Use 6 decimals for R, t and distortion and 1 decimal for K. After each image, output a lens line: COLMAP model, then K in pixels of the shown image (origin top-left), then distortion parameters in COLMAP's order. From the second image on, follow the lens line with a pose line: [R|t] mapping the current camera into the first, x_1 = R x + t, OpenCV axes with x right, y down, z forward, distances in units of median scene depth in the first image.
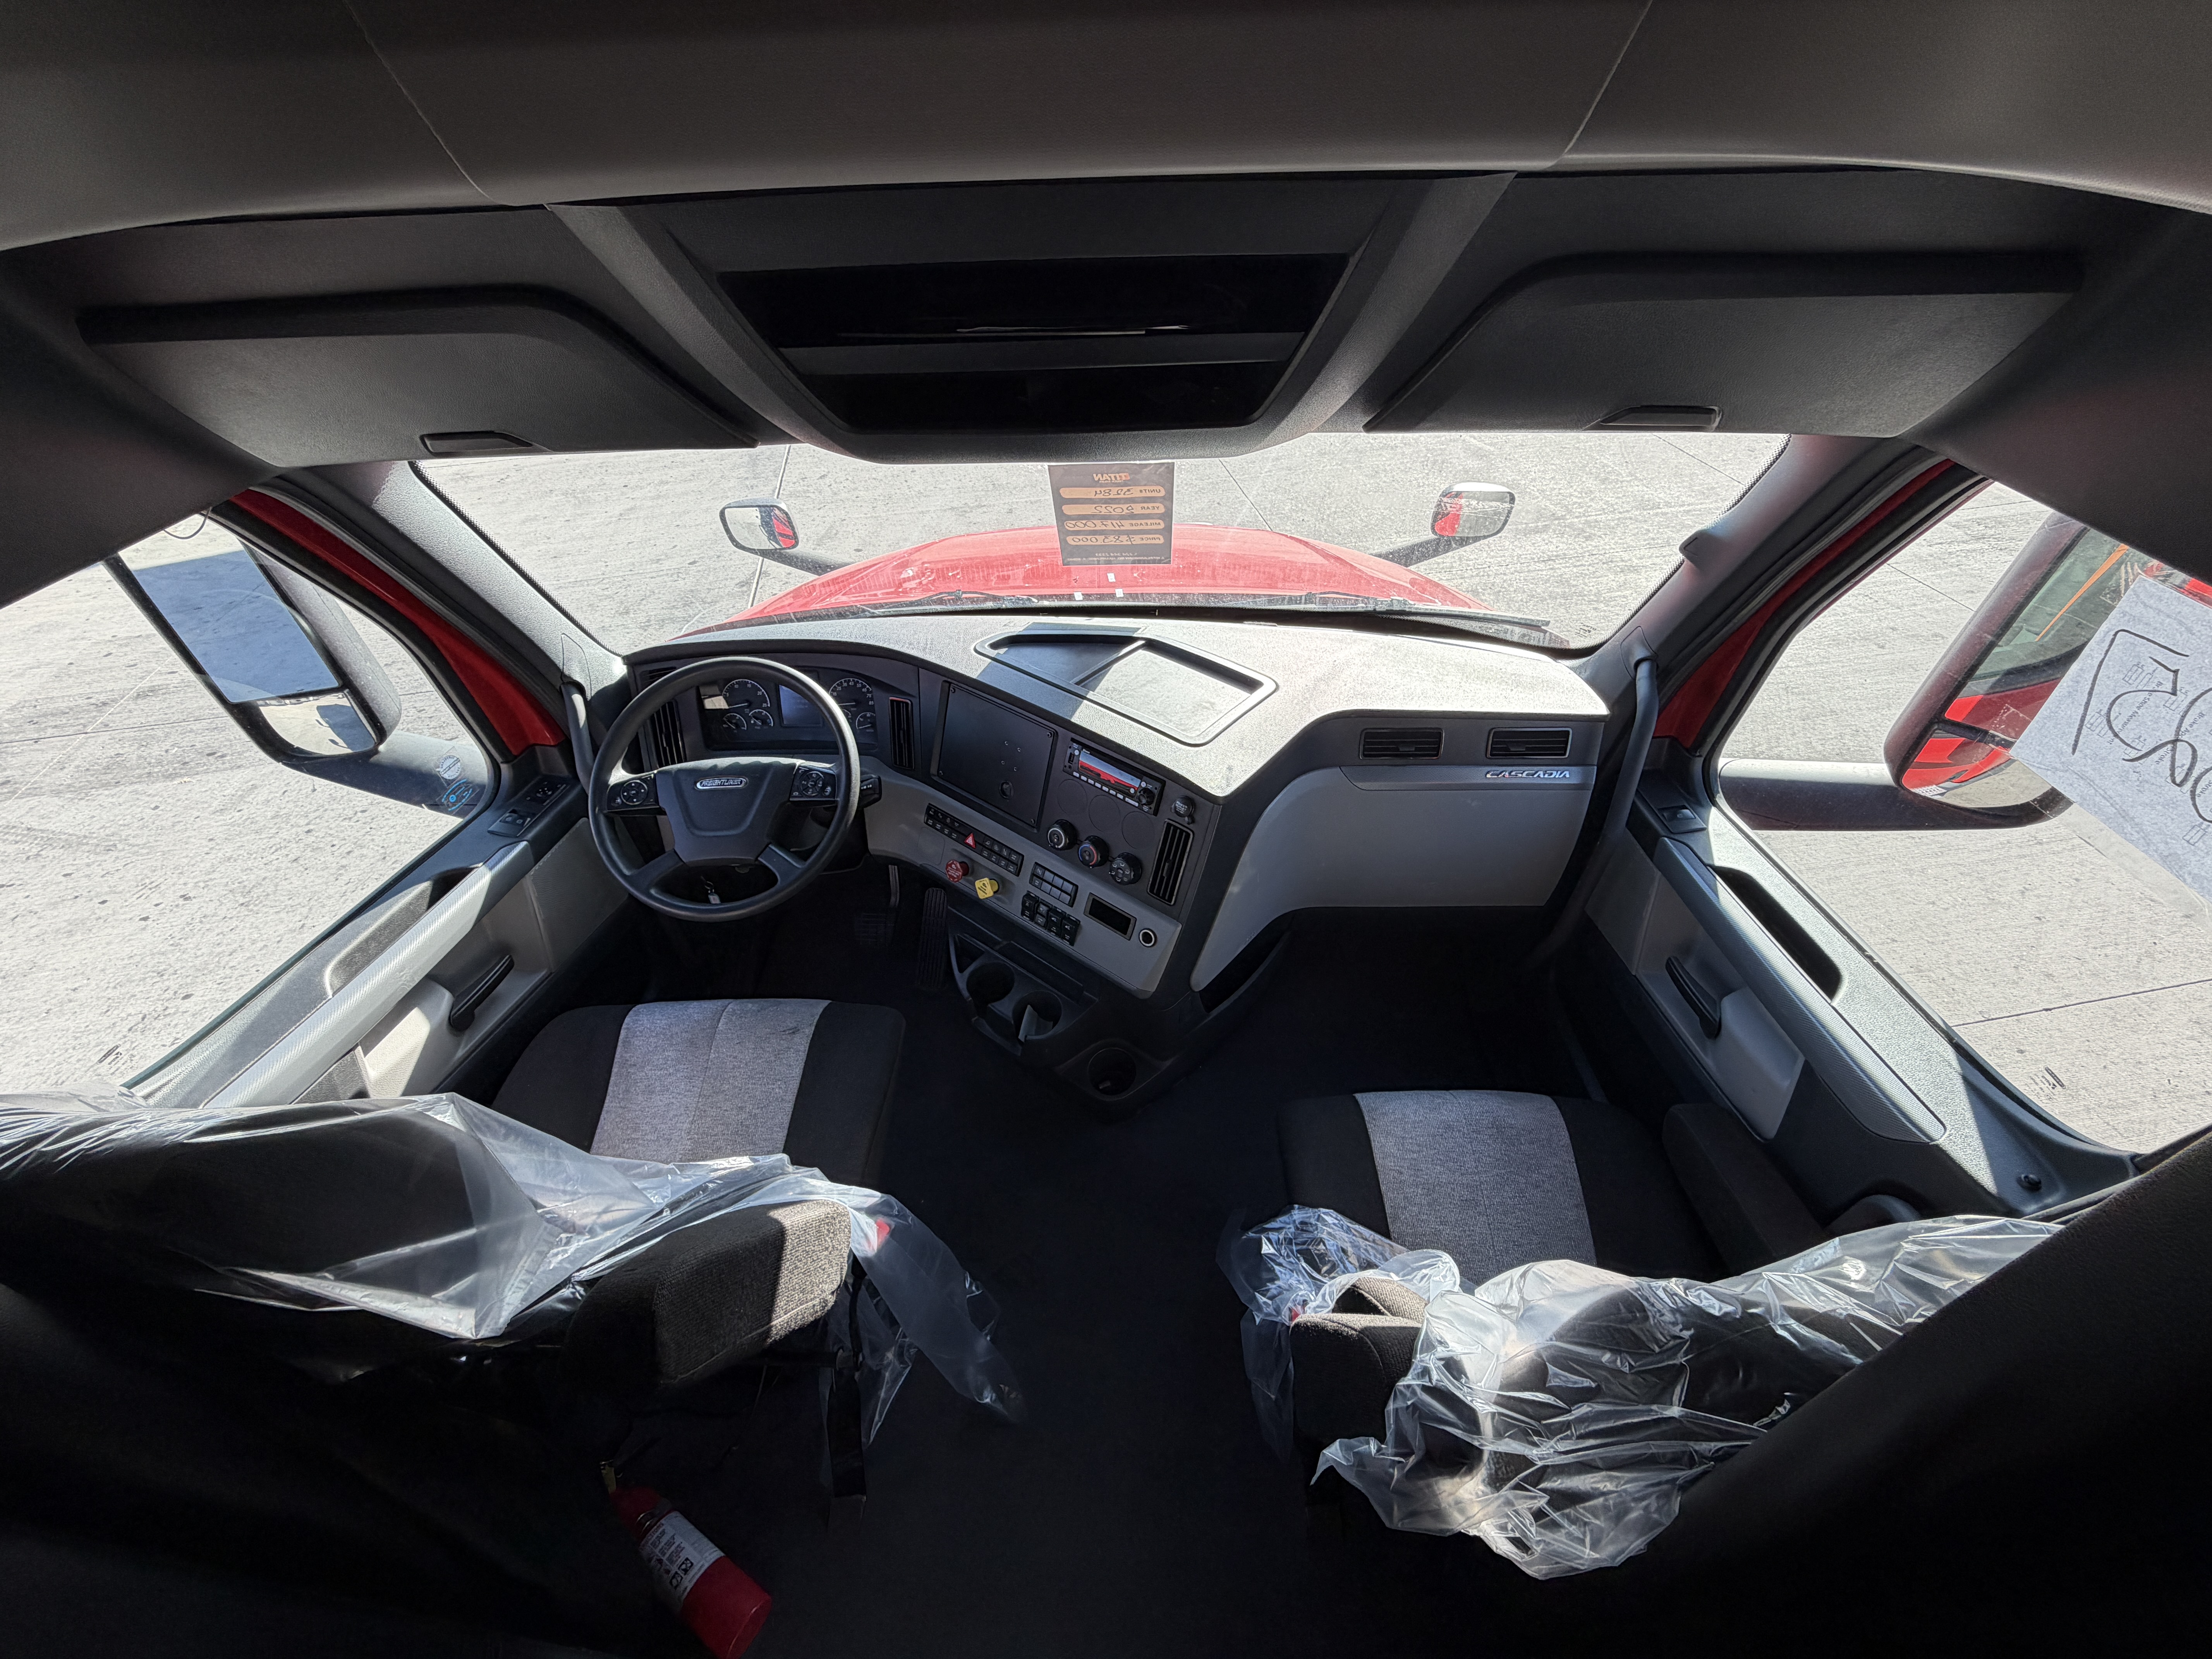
lens RADIAL K [[887.8, 0, 1099.1], [0, 887.8, 832.9], [0, 0, 1]] dist [-0.001777, -0.000002]
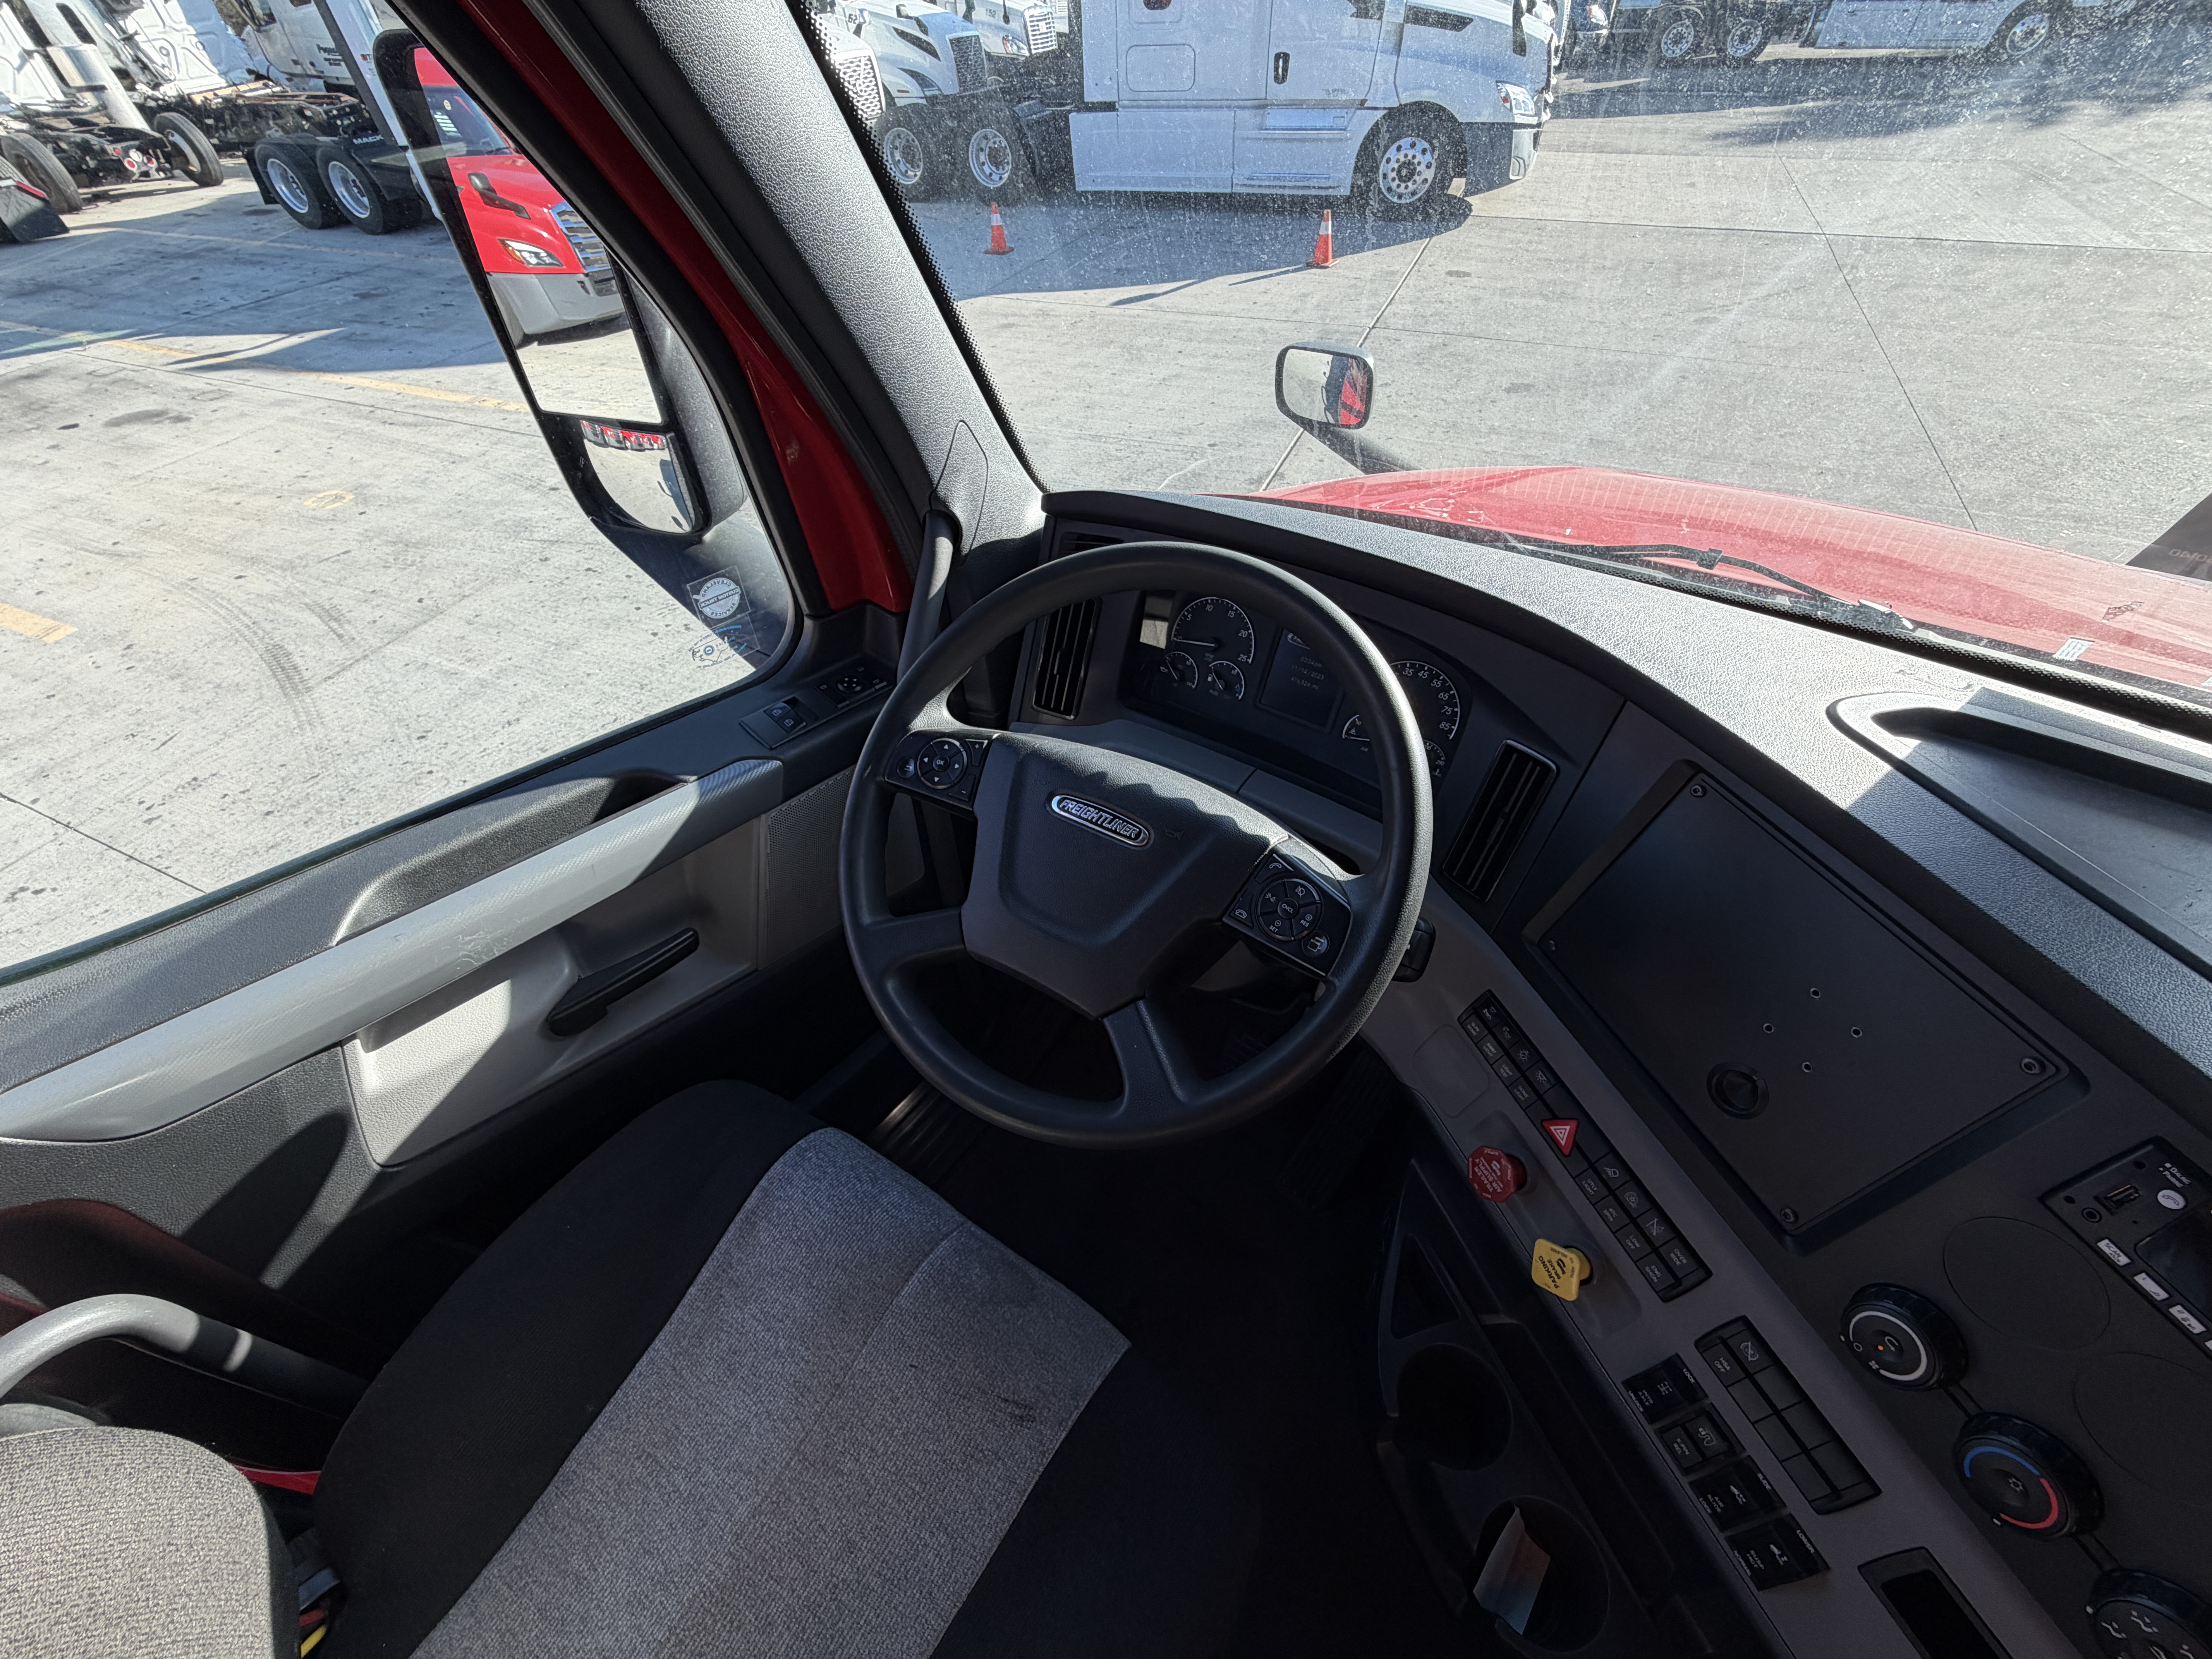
lens RADIAL K [[887.8, 0, 1099.1], [0, 887.8, 832.9], [0, 0, 1]] dist [-0.001777, -0.000002]
pose [[0.837664, 0.396612, -0.375522, -0.239301], [-0.371732, 0.917716, 0.140046, -0.103531], [0.400167, 0.022282, 0.916171, 0.555572]]
